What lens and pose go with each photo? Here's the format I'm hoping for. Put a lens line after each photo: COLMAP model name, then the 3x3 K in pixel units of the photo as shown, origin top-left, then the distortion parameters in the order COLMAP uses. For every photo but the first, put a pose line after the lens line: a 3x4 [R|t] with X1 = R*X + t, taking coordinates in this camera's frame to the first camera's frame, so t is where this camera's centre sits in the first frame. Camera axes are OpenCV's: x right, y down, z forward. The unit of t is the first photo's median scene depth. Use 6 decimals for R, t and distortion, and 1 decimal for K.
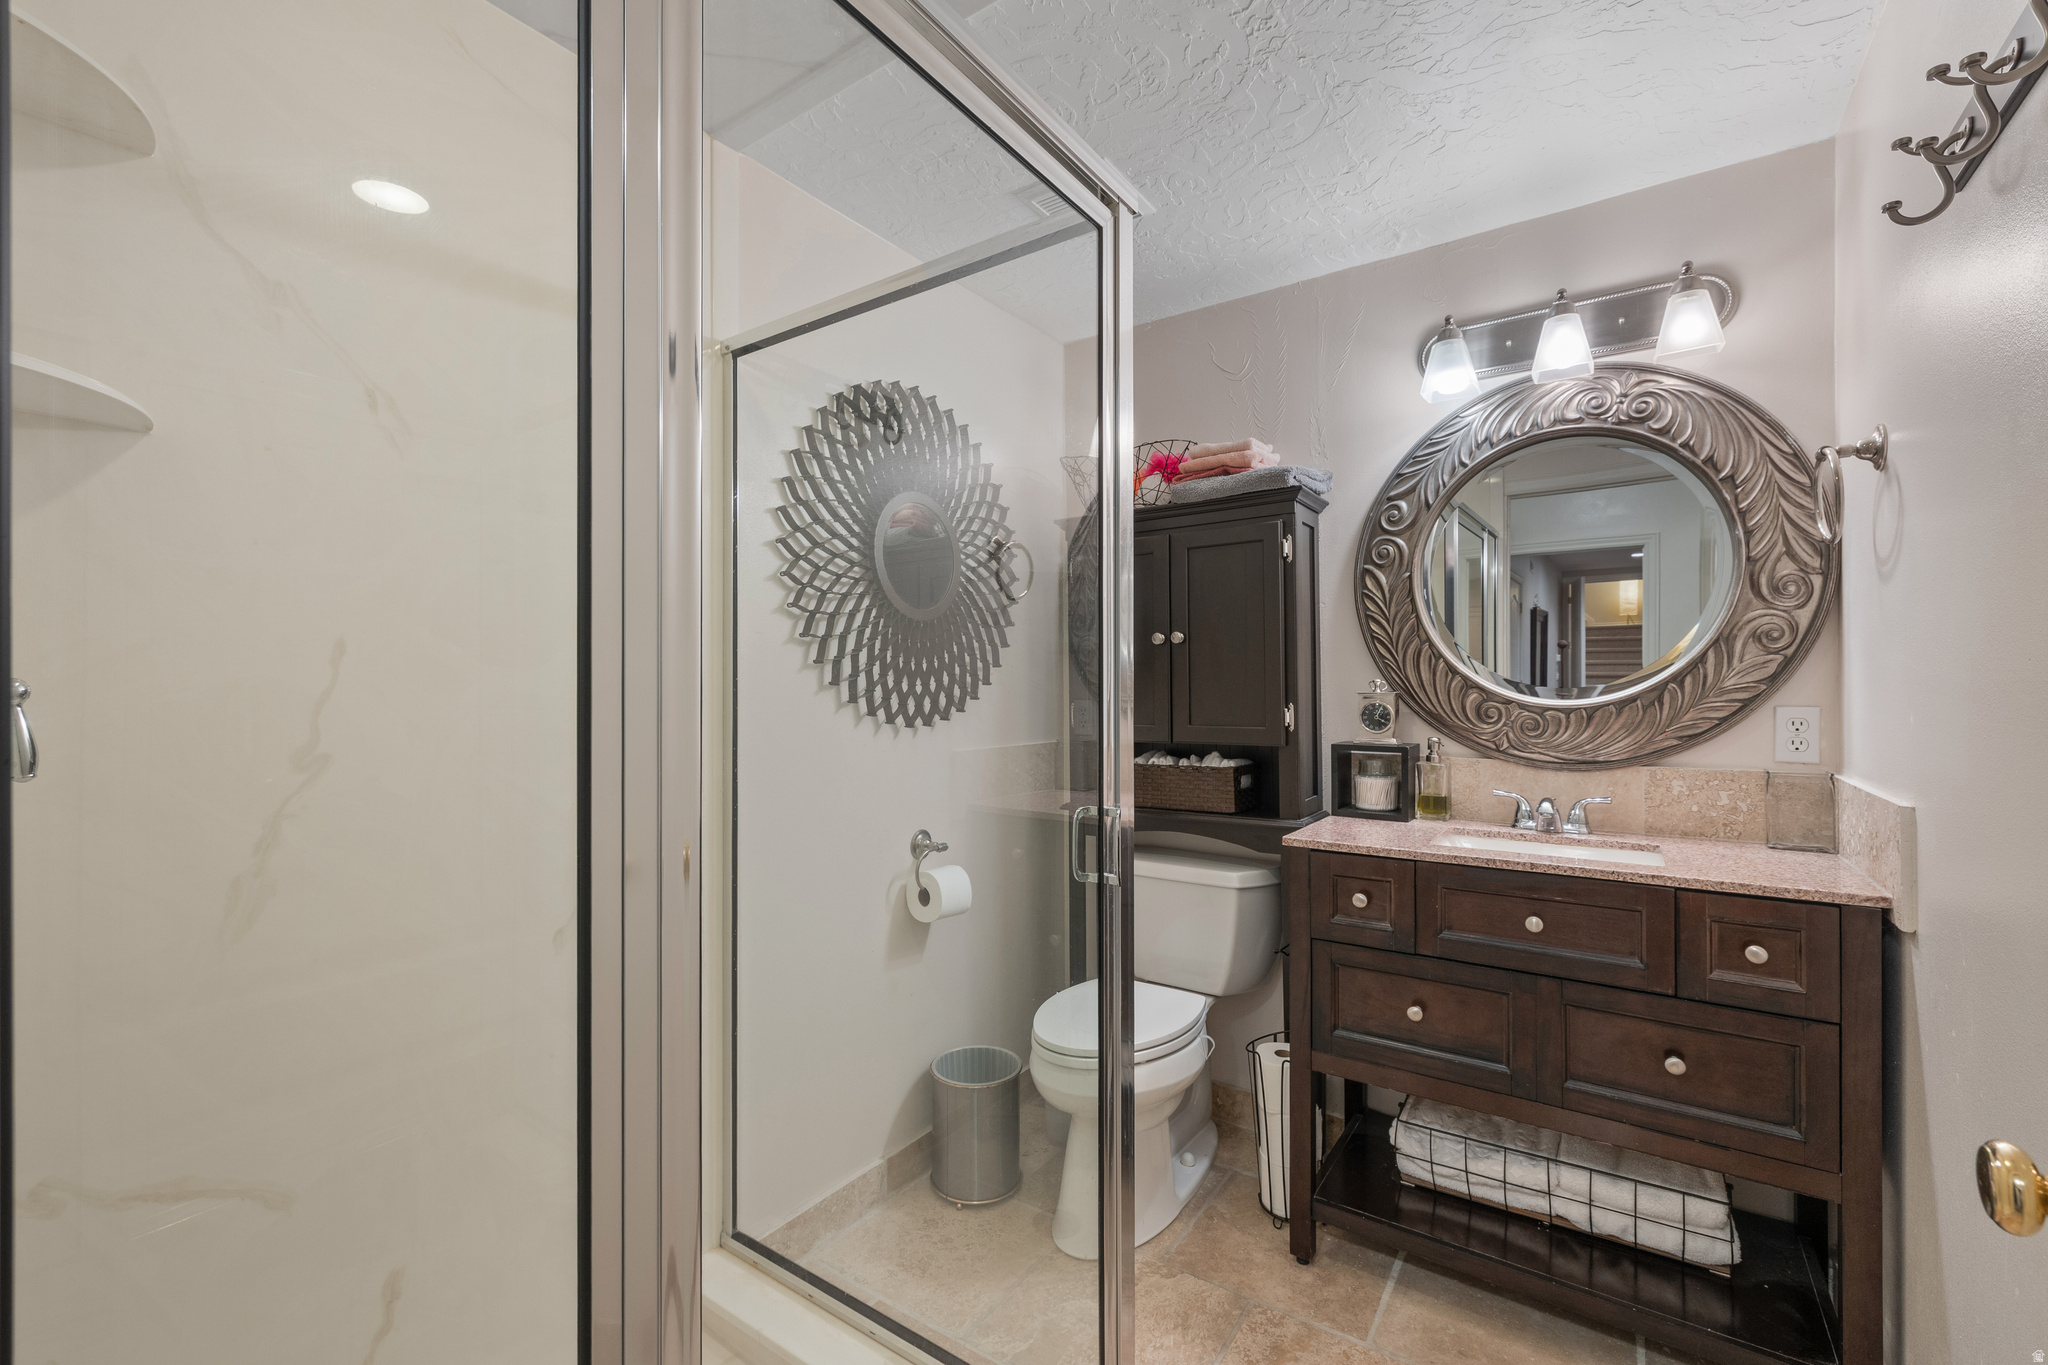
lens RADIAL K [[856.0, 0, 1024.0], [0, 856.0, 682.5], [0, 0, 1]] dist [0.000775, 0.000280]
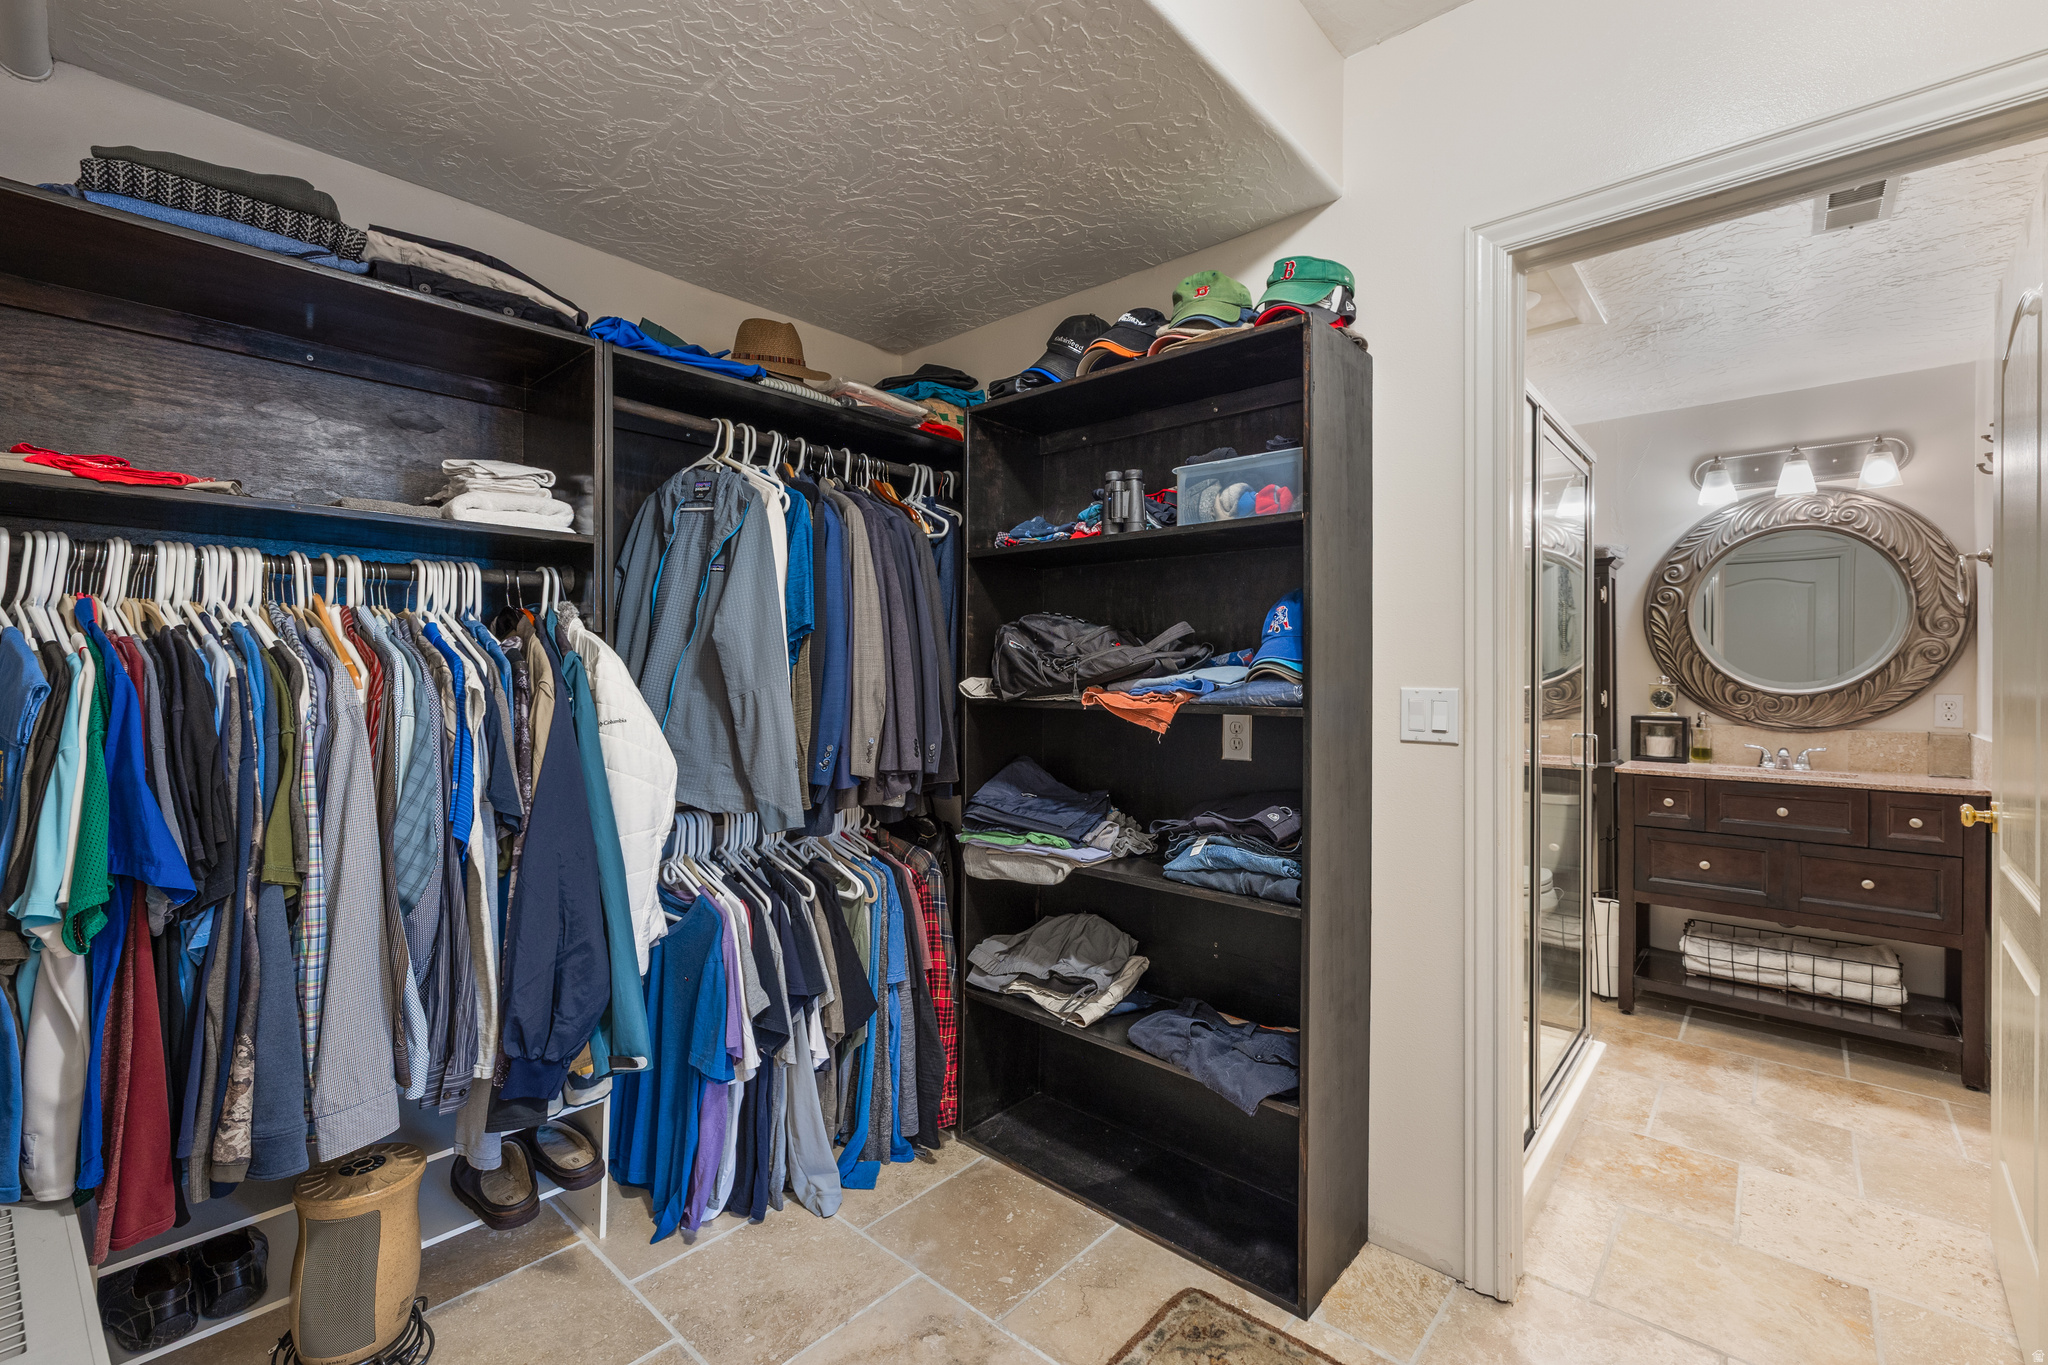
lens RADIAL K [[860.0, 0, 1026.4], [0, 860.0, 671.4], [0, 0, 1]] dist [0.000199, -0.000063]
pose [[0.992379, 0.007180, -0.123017, -0.684508], [-0.007129, 0.999974, 0.000861, -0.006174], [0.123020, 0.000023, 0.992404, -0.892803]]
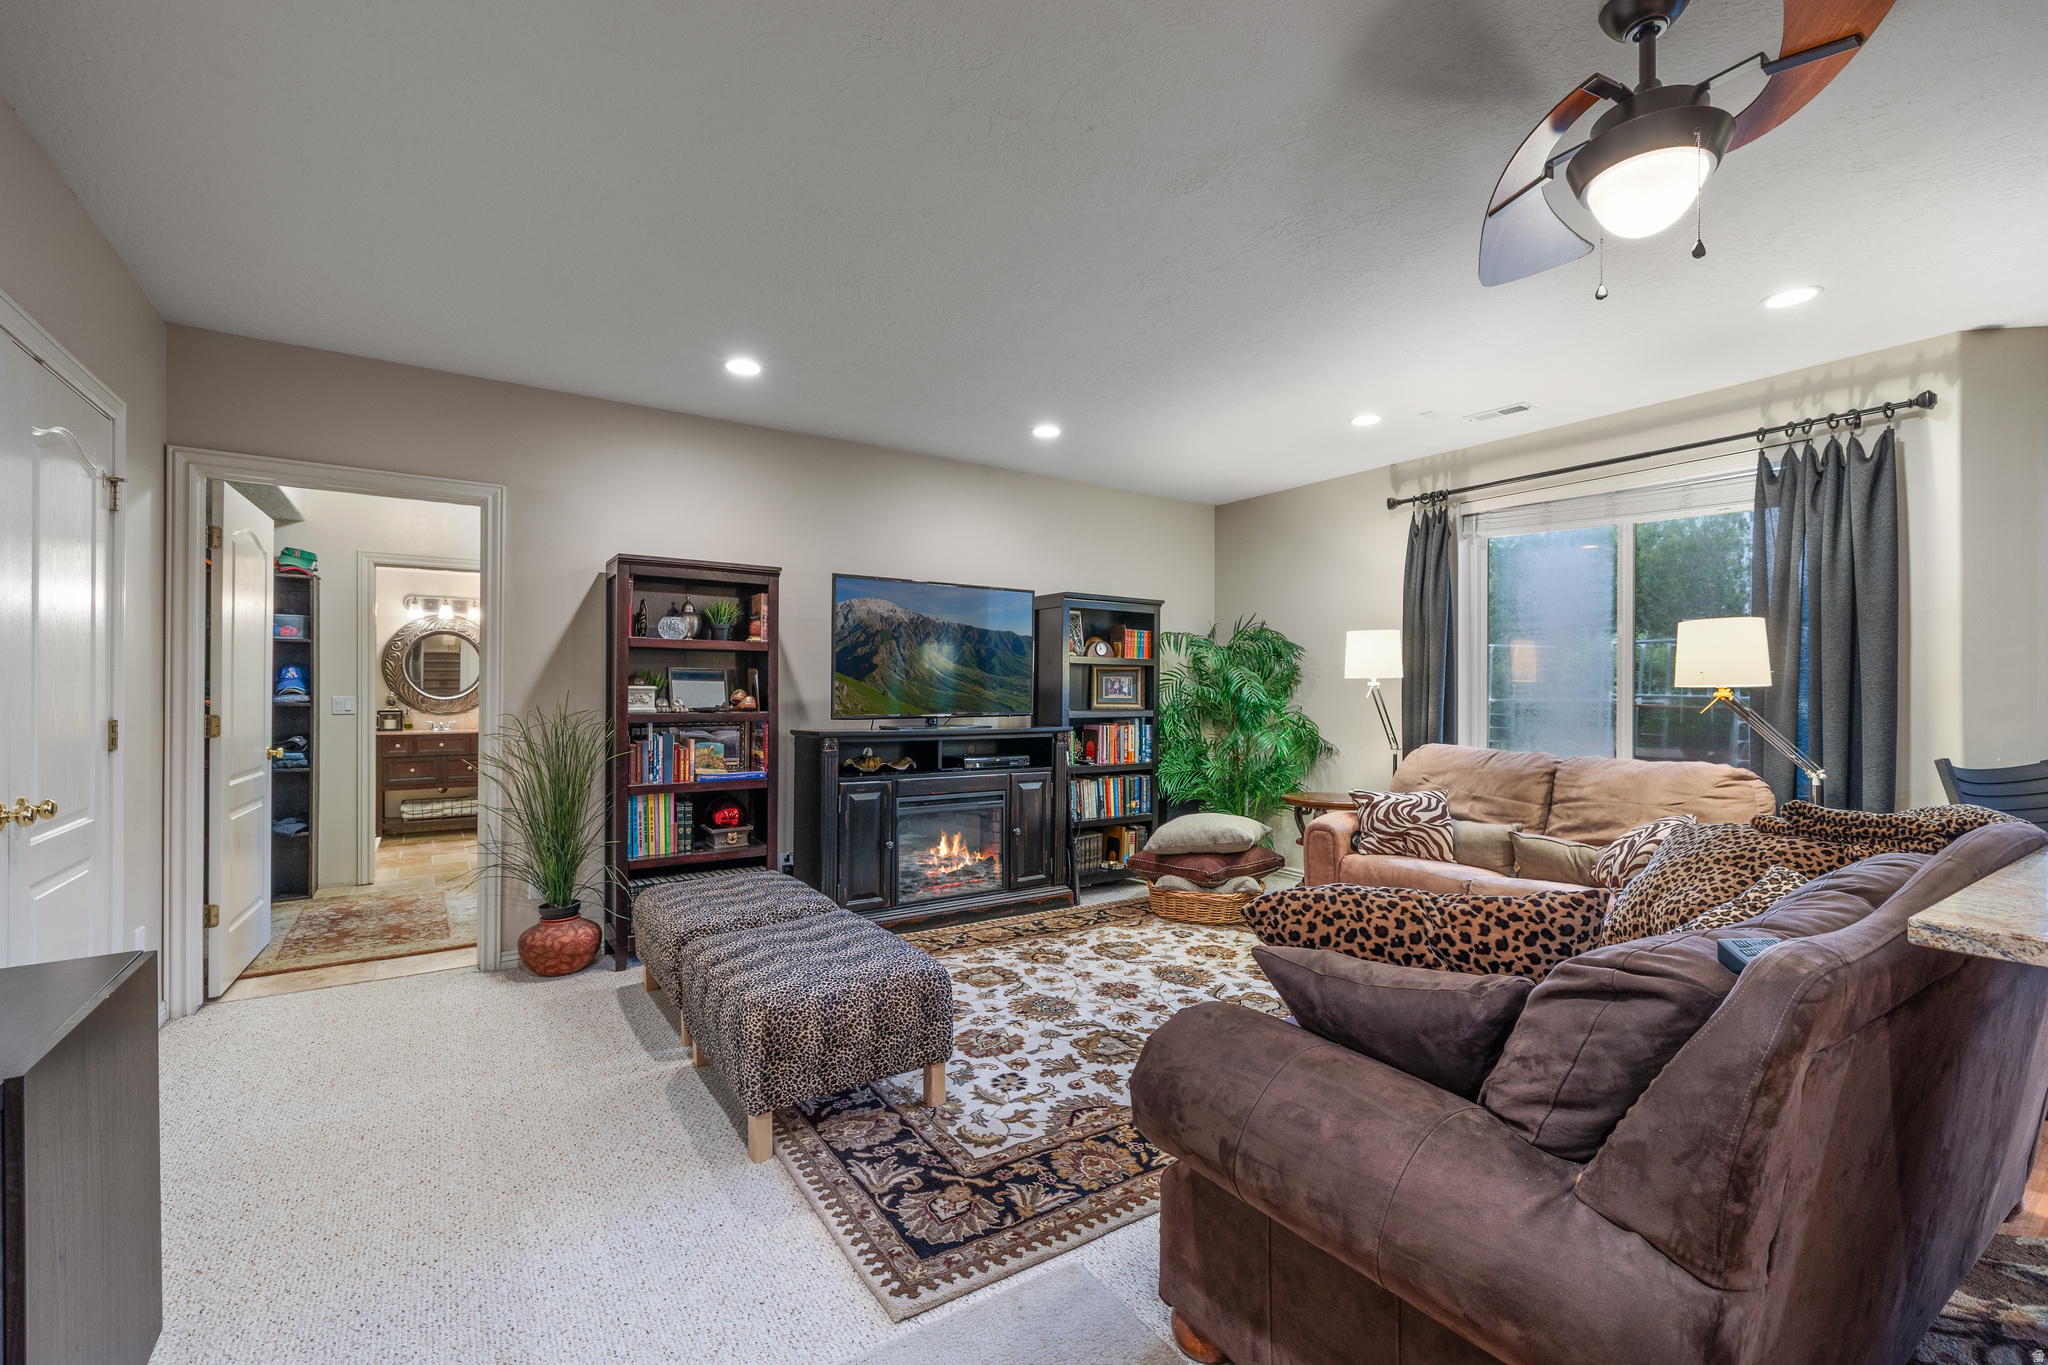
lens RADIAL K [[871.3, 0, 1019.5], [0, 871.3, 689.3], [0, 0, 1]] dist [0.000228, -0.000118]
pose [[0.360974, 0.006872, 0.932550, -2.386411], [-0.004539, 0.999974, -0.005612, -0.008721], [-0.932565, -0.002207, 0.360996, -3.229979]]
